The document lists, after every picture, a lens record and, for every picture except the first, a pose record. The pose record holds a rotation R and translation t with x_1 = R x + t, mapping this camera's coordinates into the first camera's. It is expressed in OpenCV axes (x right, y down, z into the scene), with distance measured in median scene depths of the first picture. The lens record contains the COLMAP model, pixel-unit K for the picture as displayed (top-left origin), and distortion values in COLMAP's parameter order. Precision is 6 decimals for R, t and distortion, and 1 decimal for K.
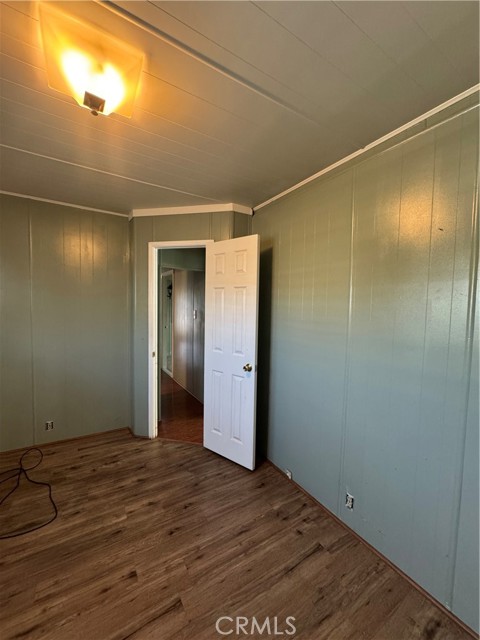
lens RADIAL K [[255.5, 0, 242.3], [0, 255.5, 323.2], [0, 0, 1]] dist [-0.003392, 0.000698]
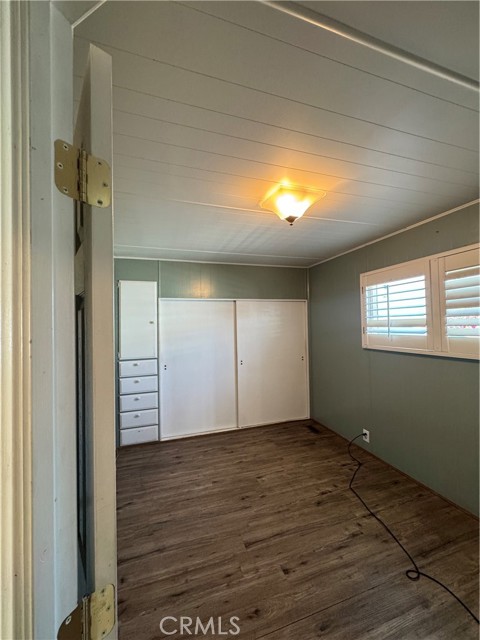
lens RADIAL K [[255.5, 0, 240.9], [0, 255.5, 319.7], [0, 0, 1]] dist [-0.003392, 0.000698]
pose [[-0.970120, 0.000918, 0.242626, -0.472728], [0.011193, 0.999098, 0.040973, -0.188641], [-0.242369, 0.042465, -0.969254, 1.951876]]
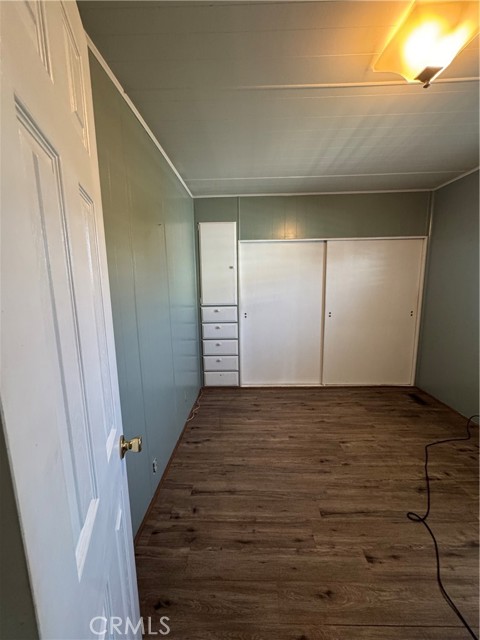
lens RADIAL K [[255.5, 0, 241.1], [0, 255.5, 319.7], [0, 0, 1]] dist [-0.003392, 0.000698]
pose [[-0.832989, -0.092475, 0.545507, -0.428995], [0.028981, 0.977288, 0.209926, -0.099628], [-0.552531, 0.190675, -0.811389, 1.721828]]
